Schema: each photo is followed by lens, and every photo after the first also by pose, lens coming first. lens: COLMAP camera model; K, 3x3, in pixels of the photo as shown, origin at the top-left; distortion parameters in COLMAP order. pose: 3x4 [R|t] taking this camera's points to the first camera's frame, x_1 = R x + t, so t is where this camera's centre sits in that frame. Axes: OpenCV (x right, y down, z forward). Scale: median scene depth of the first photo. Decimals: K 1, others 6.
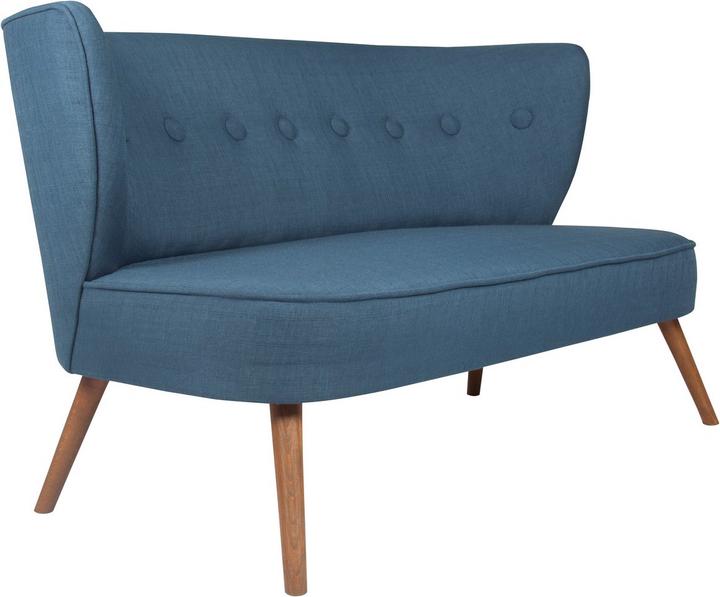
lens RADIAL K [[1282.1, 0, 360.0], [0, 1282.1, 298.5], [0, 0, 1]] dist [-0.152571, -0.064007]
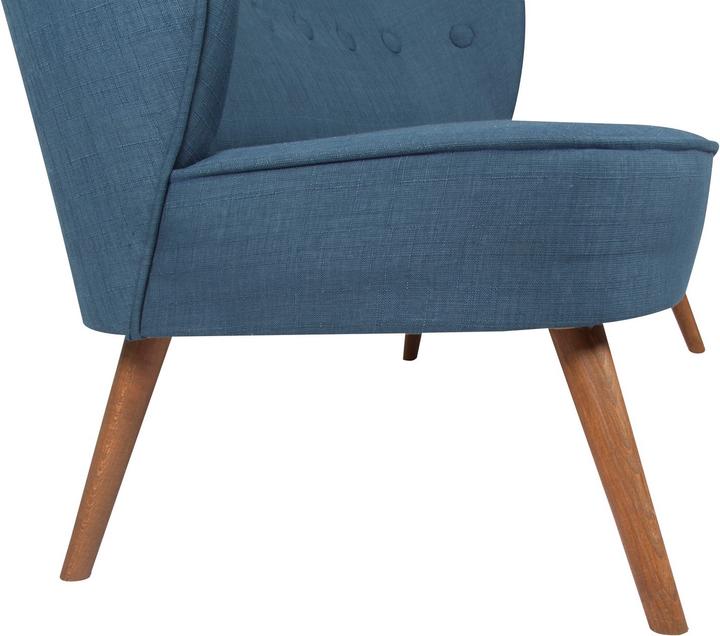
lens RADIAL K [[1046.5, 0, 358.6], [0, 1046.5, 343.5], [0, 0, 1]] dist [-0.129262, 0.049446]
pose [[0.935626, -0.109167, 0.335689, -0.308510], [0.103686, 0.994020, 0.034267, 0.058082], [-0.337422, 0.002746, 0.941349, 0.537445]]
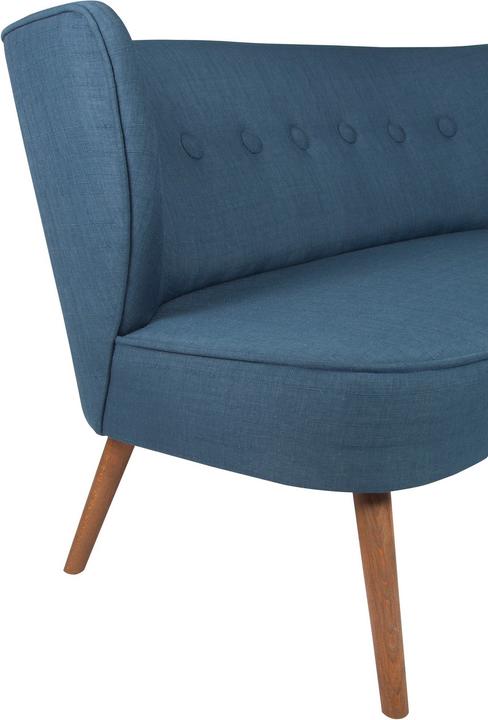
lens RADIAL K [[965.4, 0, 224.6], [0, 965.4, 350.0], [0, 0, 1]] dist [-0.138511, 0.013354]
pose [[0.999006, -0.027338, -0.035201, -0.122989], [0.031000, 0.993660, 0.108069, -0.073228], [0.032023, -0.109053, 0.993520, 0.360968]]
